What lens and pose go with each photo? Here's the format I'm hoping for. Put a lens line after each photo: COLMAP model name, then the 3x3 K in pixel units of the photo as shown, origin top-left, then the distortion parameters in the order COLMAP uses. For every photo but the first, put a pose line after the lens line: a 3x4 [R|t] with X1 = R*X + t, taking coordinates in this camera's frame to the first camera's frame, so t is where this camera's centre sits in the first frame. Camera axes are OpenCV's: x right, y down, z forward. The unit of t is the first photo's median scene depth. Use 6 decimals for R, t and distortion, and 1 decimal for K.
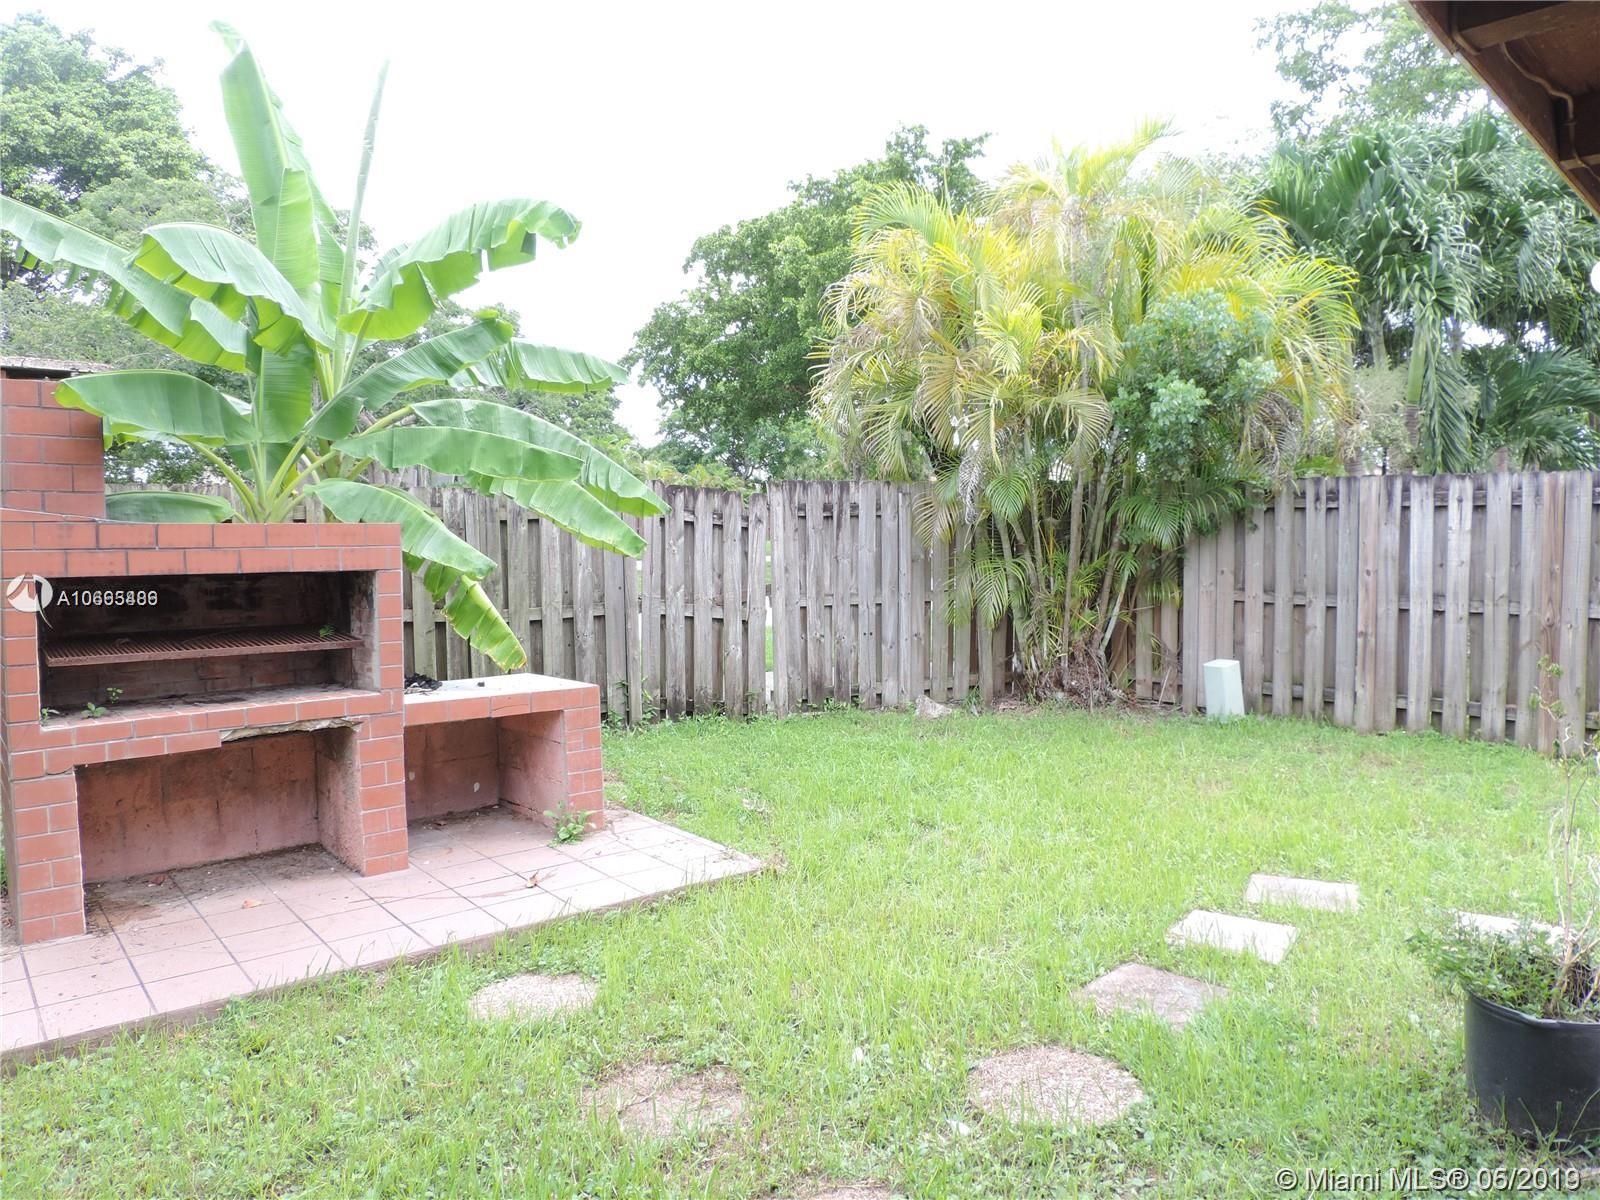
lens RADIAL K [[1143.0, 0, 795.0], [0, 1143.0, 604.3], [0, 0, 1]] dist [-0.014653, 0.003336]
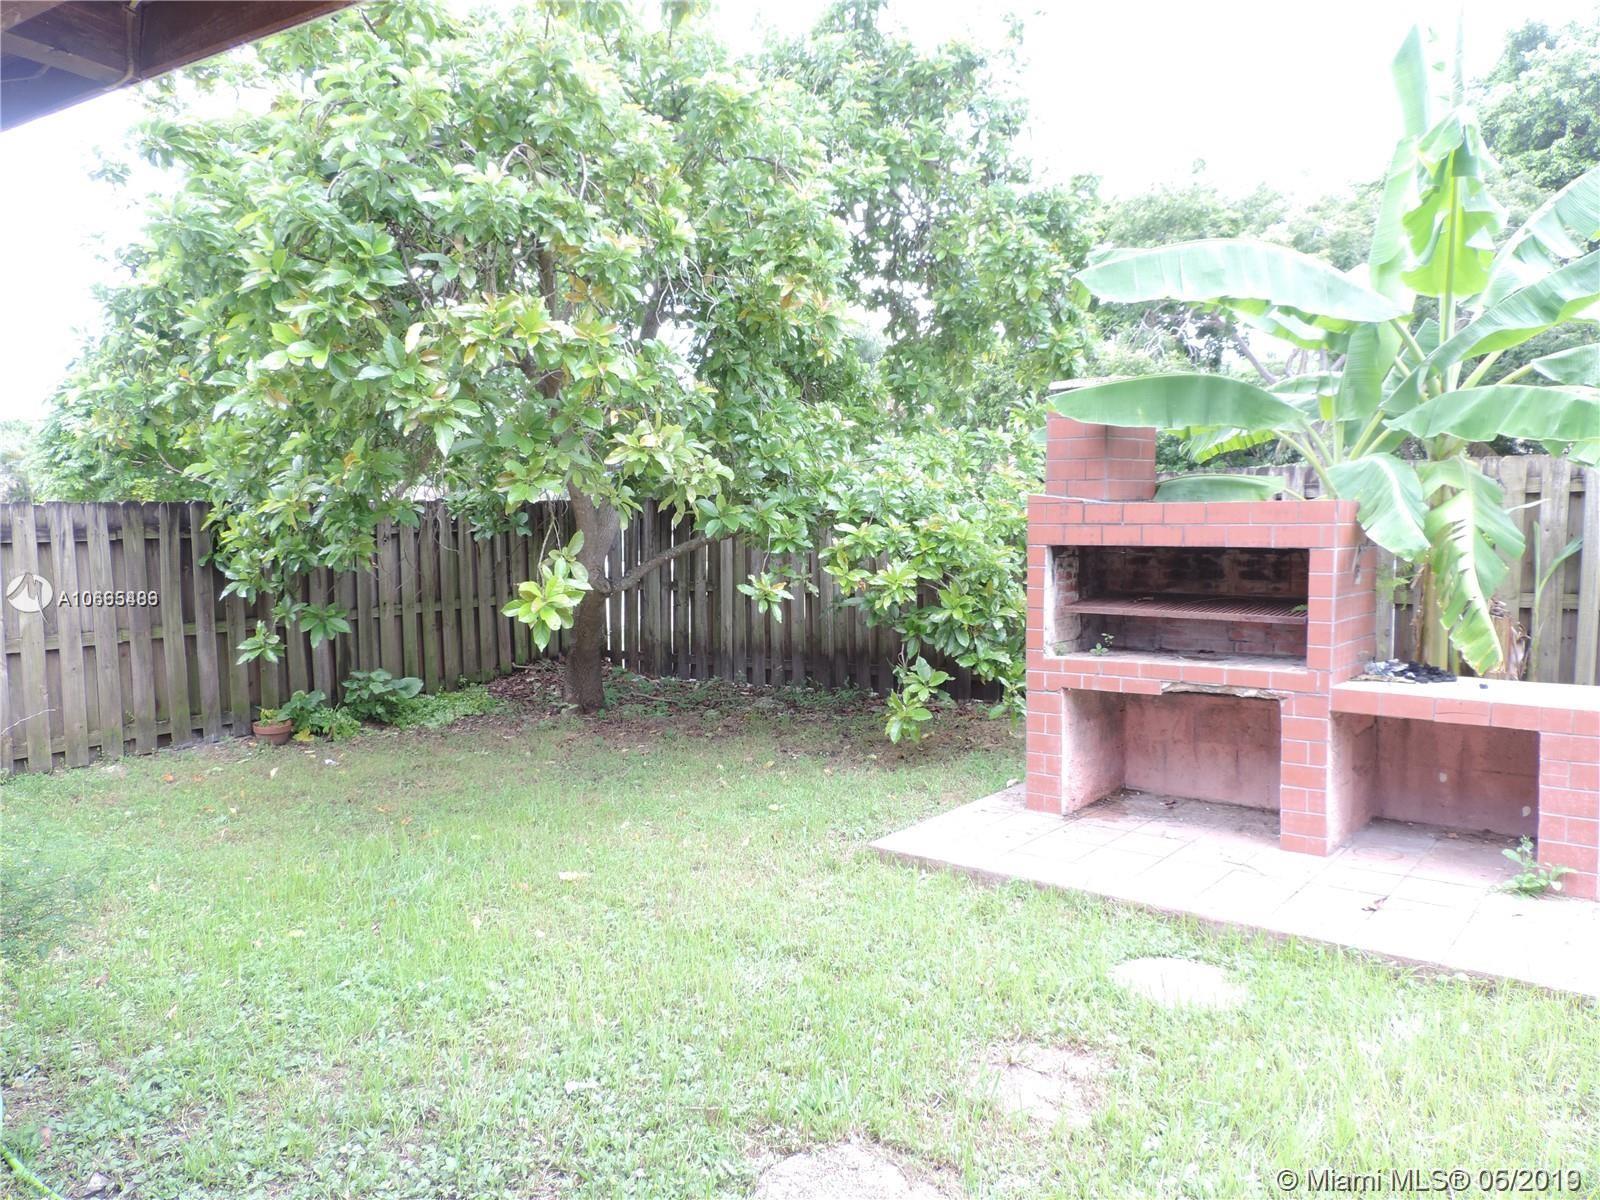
lens RADIAL K [[1143.0, 0, 802.1], [0, 1143.0, 602.6], [0, 0, 1]] dist [-0.014653, 0.003336]
pose [[0.199328, 0.078347, -0.976796, 0.516777], [-0.052305, 0.996228, 0.069232, -0.028529], [0.978536, 0.037291, 0.202674, 0.370521]]
